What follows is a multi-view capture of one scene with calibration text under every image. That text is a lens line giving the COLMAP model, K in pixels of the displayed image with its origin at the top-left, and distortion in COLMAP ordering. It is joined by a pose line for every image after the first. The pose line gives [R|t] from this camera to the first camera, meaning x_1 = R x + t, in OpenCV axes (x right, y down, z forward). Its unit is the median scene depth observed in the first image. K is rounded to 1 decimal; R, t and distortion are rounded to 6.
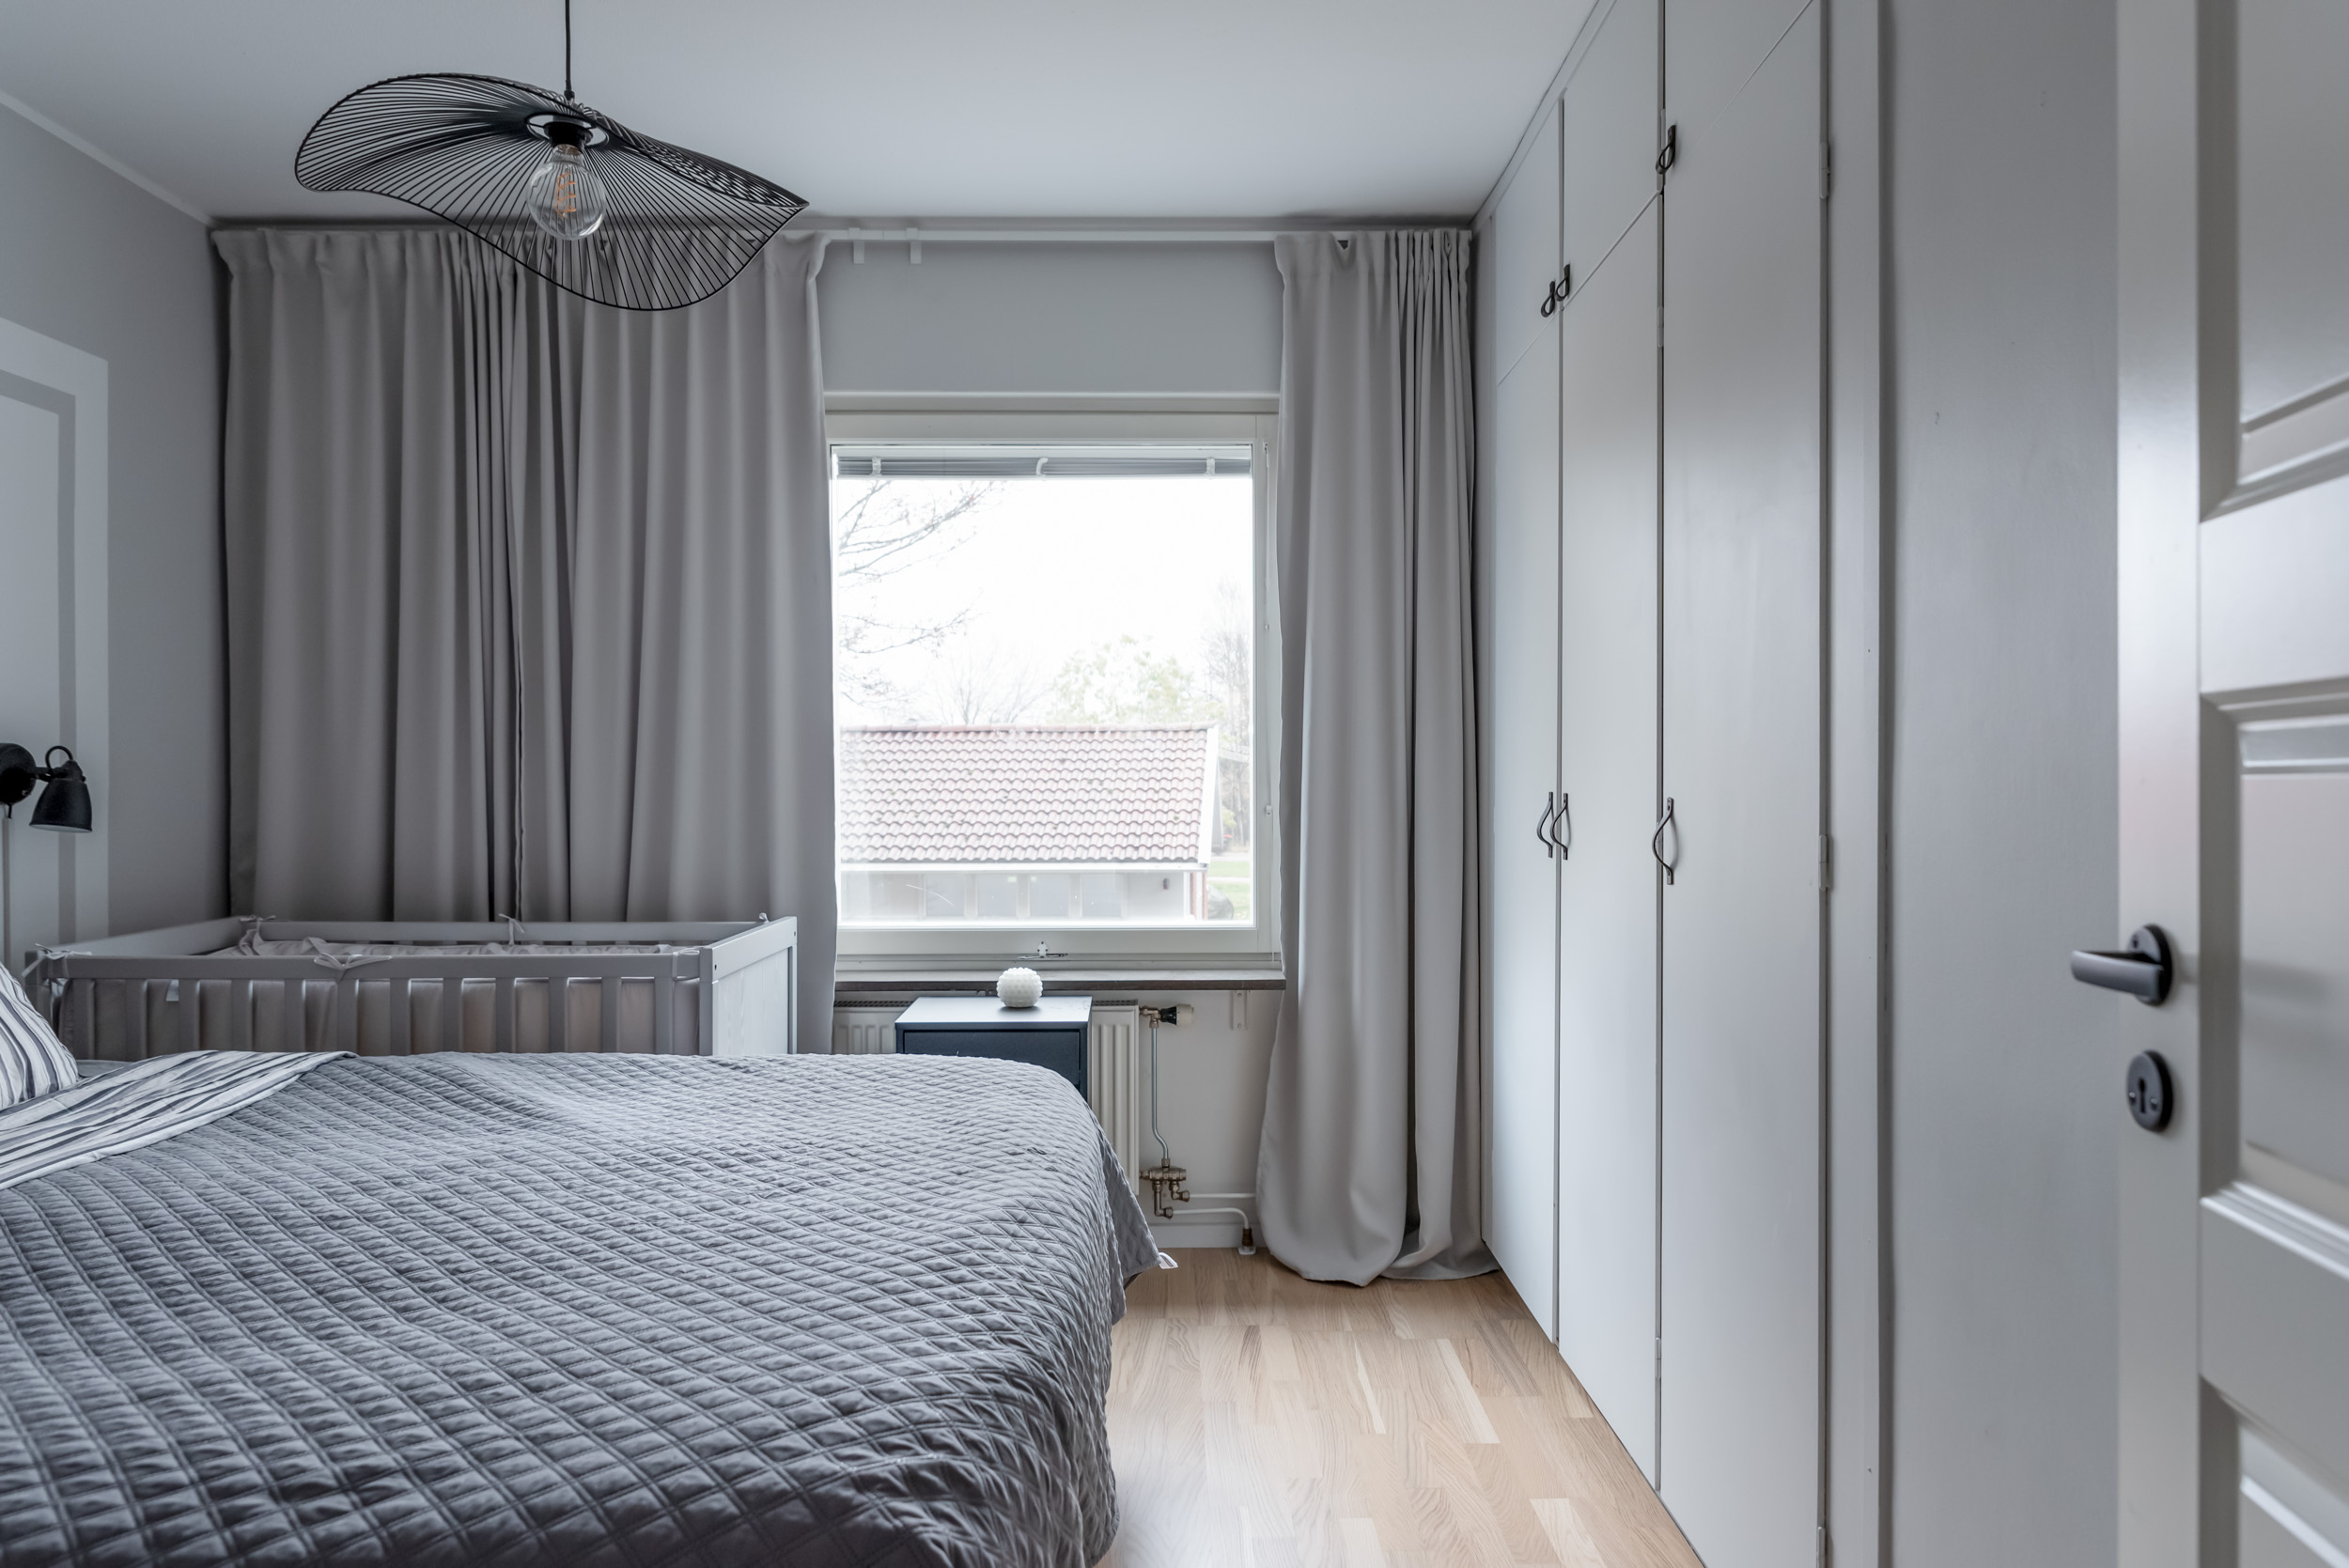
lens RADIAL K [[1596.1, 0, 1174.5], [0, 1596.1, 784.0], [0, 0, 1]] dist [0.005499, -0.002861]
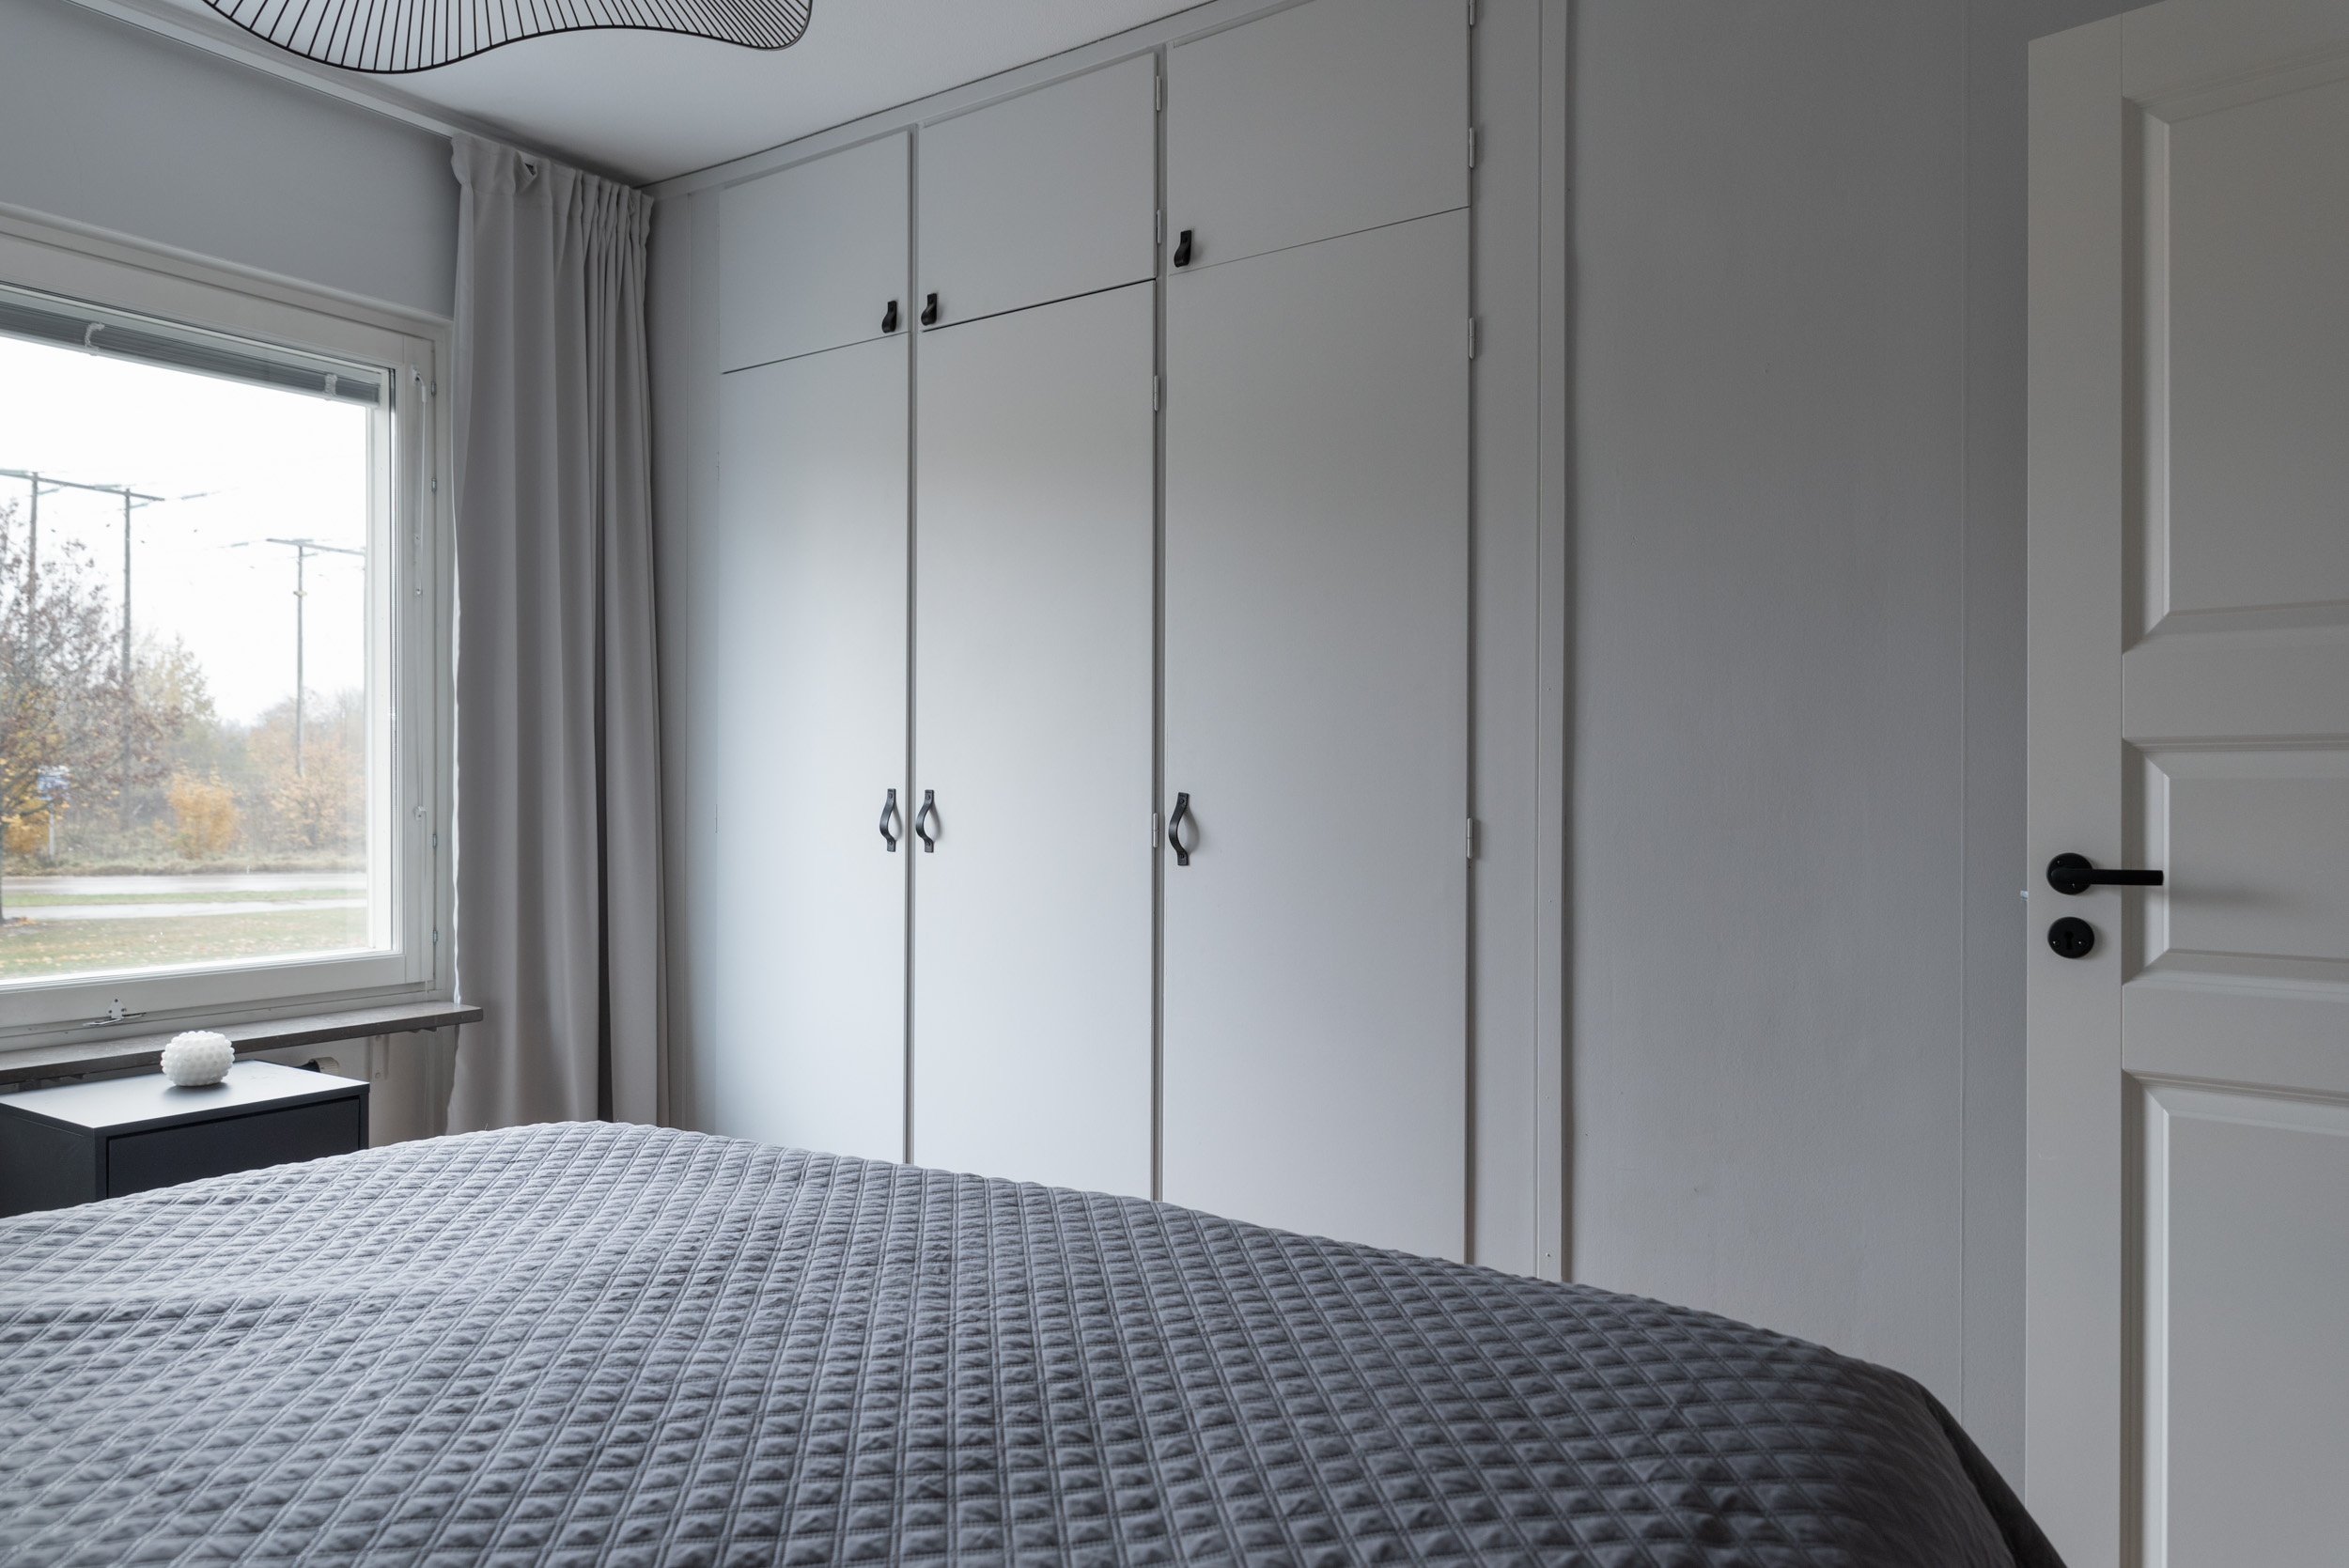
lens RADIAL K [[1596.1, 0, 1174.5], [0, 1596.1, 784.0], [0, 0, 1]] dist [0.005499, -0.002861]
pose [[0.564706, 0.003830, 0.825284, -0.445750], [-0.002923, 0.999992, -0.002640, 0.003147], [-0.825287, -0.000921, 0.564712, 0.219426]]
